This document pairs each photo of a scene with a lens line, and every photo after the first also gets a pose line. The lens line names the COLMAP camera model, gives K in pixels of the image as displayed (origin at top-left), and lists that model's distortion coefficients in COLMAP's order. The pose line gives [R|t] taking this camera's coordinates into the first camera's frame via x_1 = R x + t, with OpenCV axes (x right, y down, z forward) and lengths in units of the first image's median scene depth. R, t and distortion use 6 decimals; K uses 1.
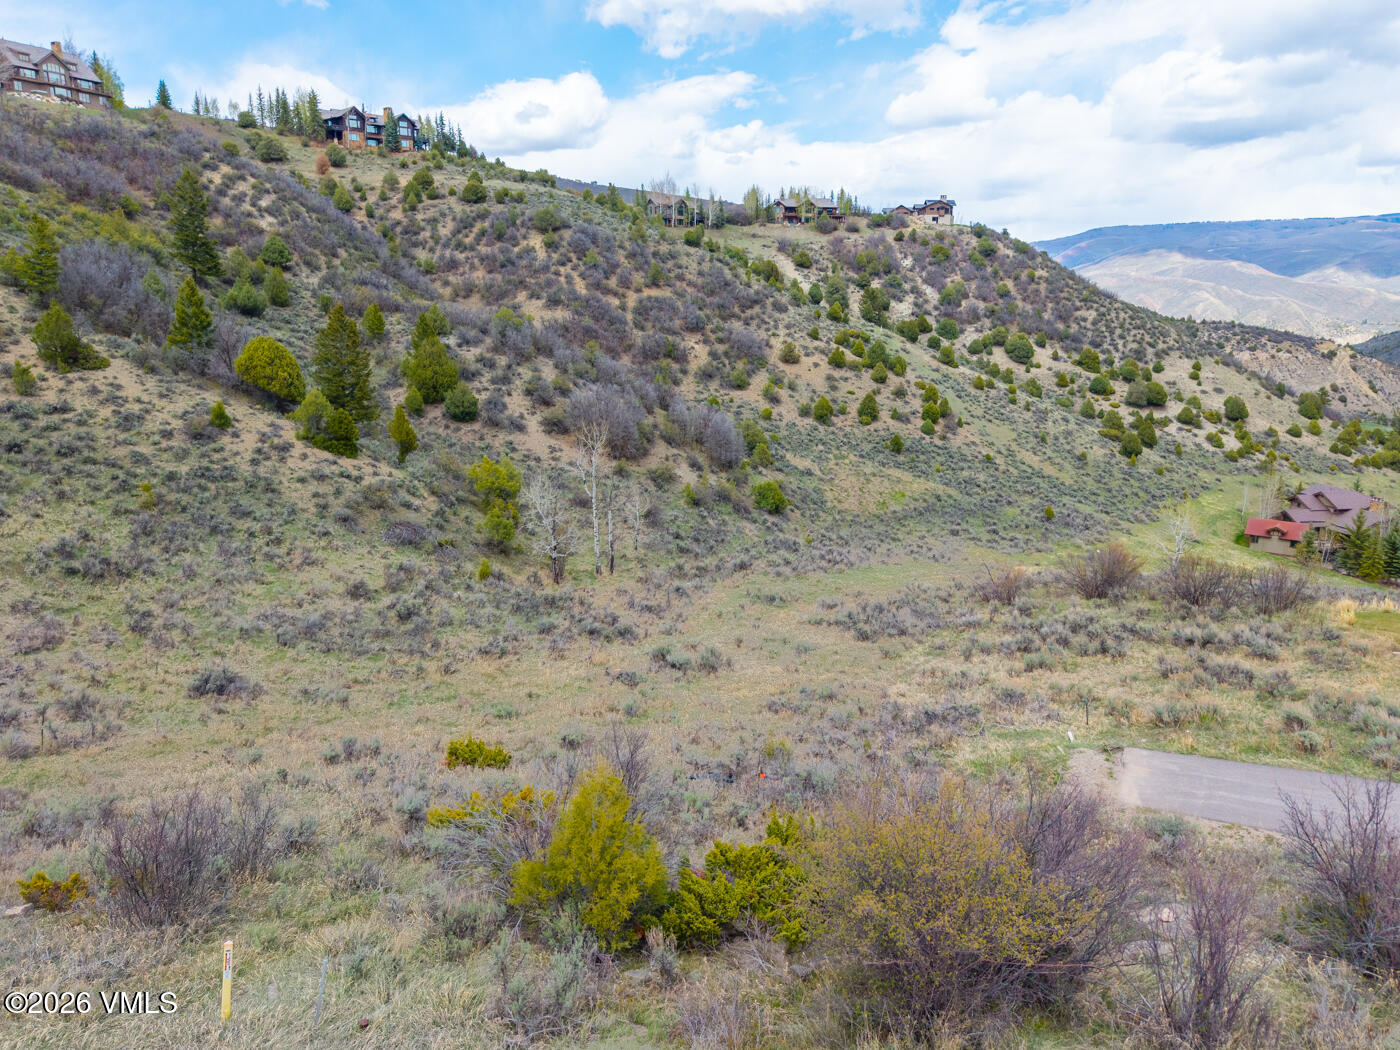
lens RADIAL K [[998.7, 0, 700.0], [0, 998.7, 525.0], [0, 0, 1]] dist [-0.005813, -0.000443]
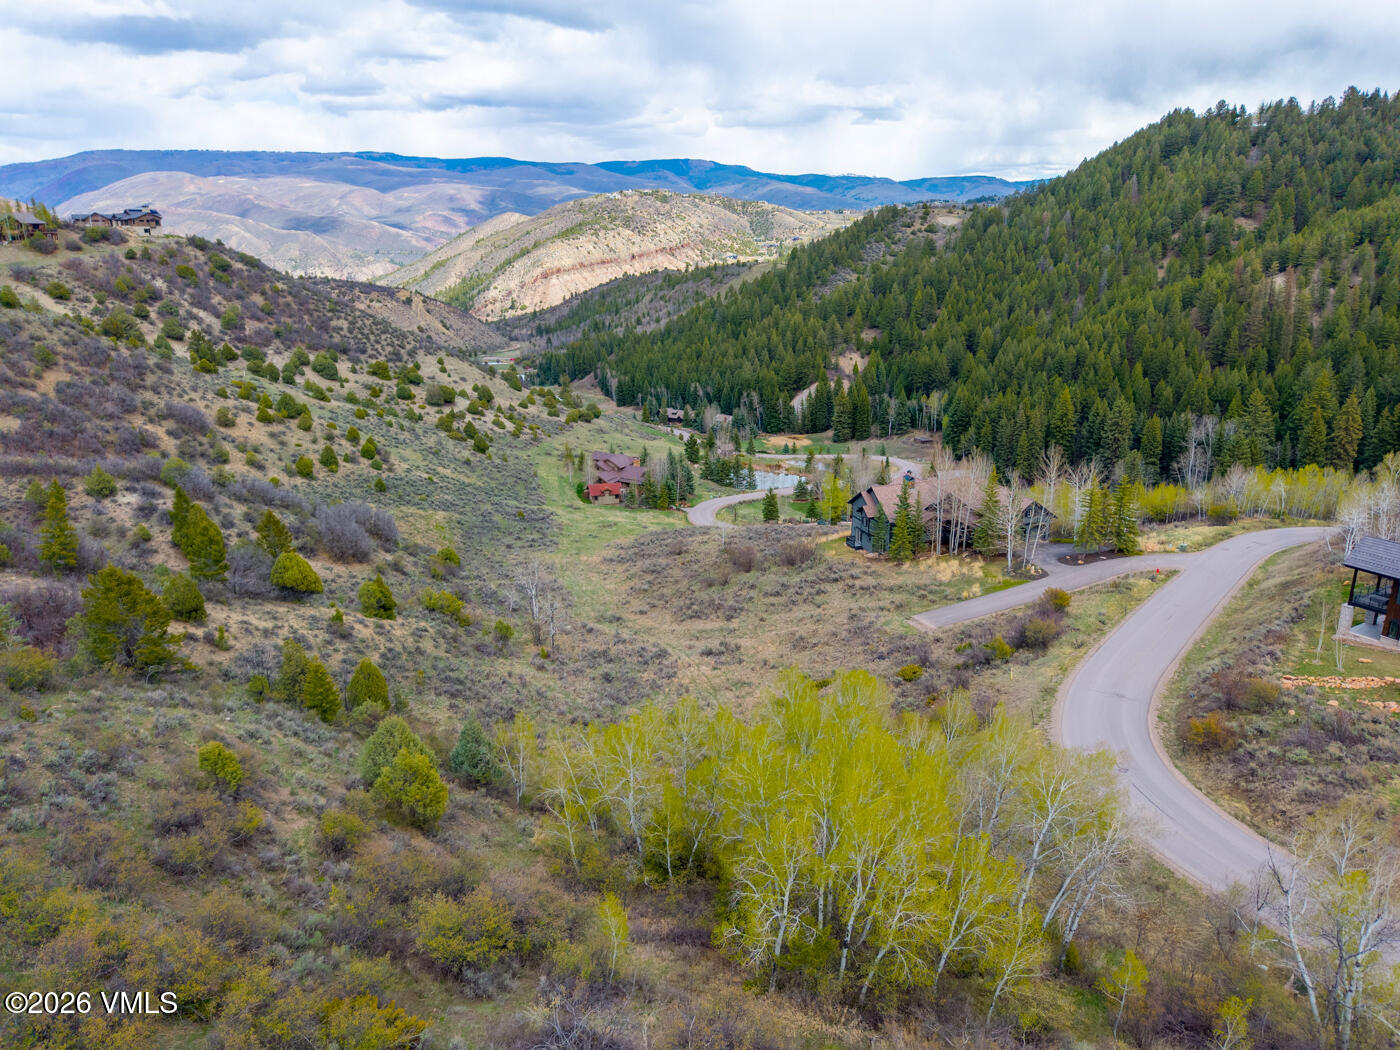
lens RADIAL K [[957.5, 0, 700.0], [0, 957.5, 525.0], [0, 0, 1]] dist [0.106665, -0.139363]
pose [[0.615252, -0.243968, 0.749630, -0.288998], [0.184994, 0.969036, 0.163542, -0.091048], [-0.766317, 0.038057, 0.641334, -0.071313]]
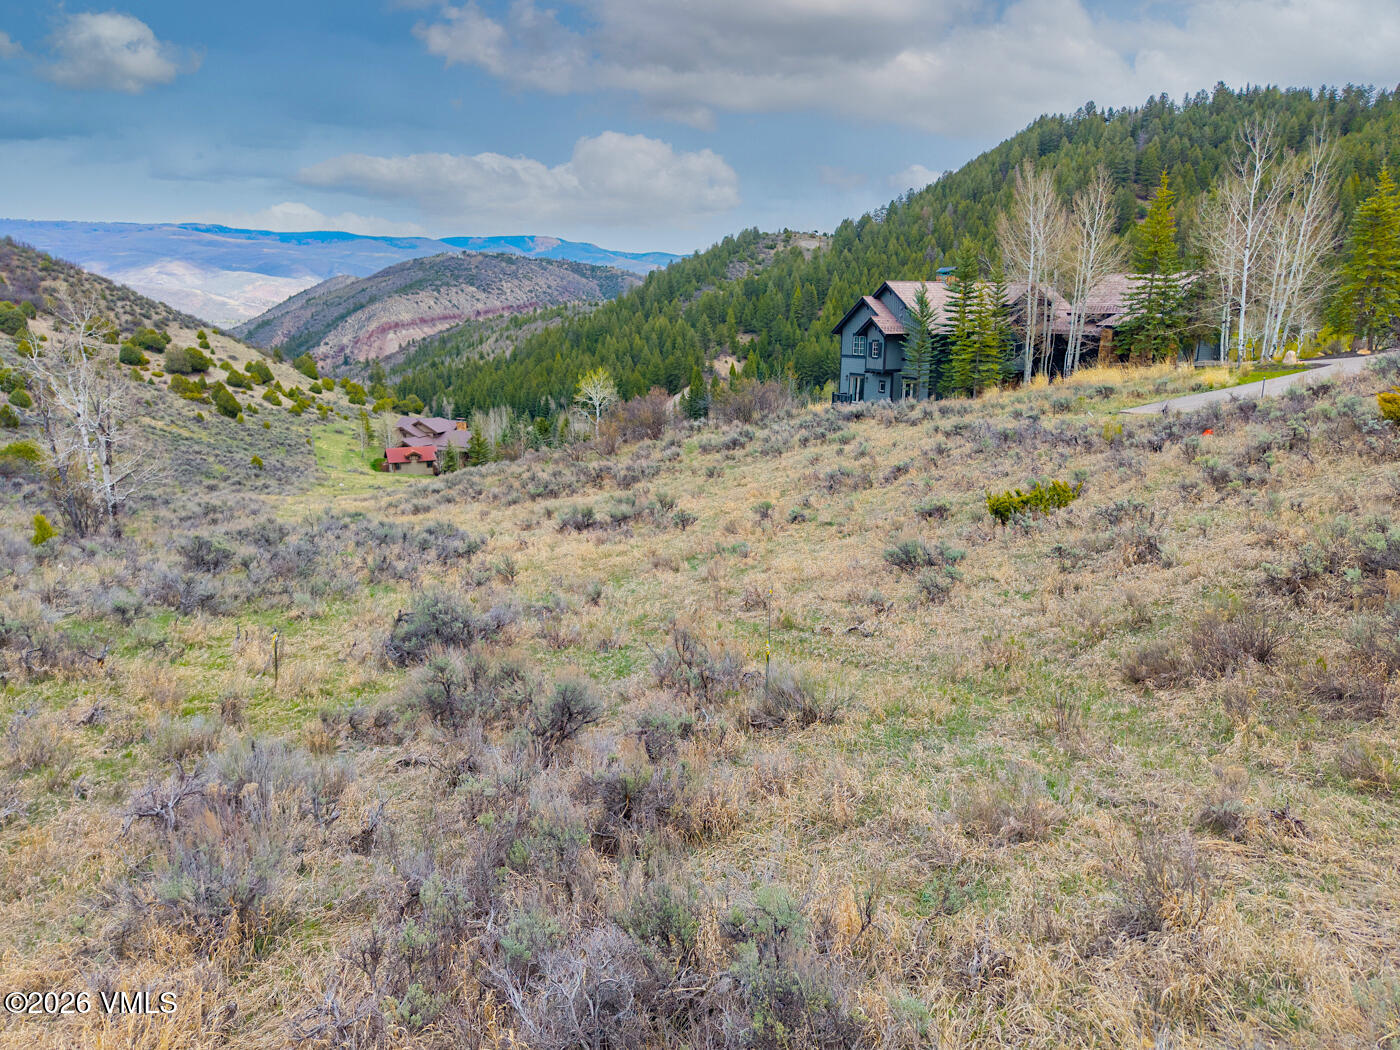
lens RADIAL K [[966.1, 0, 700.0], [0, 966.1, 525.0], [0, 0, 1]] dist [0.006238, 0.009519]
pose [[0.489326, -0.202761, 0.848203, -0.111542], [0.200969, 0.972637, 0.116568, 0.011062], [-0.848629, 0.113422, 0.516686, 0.095991]]
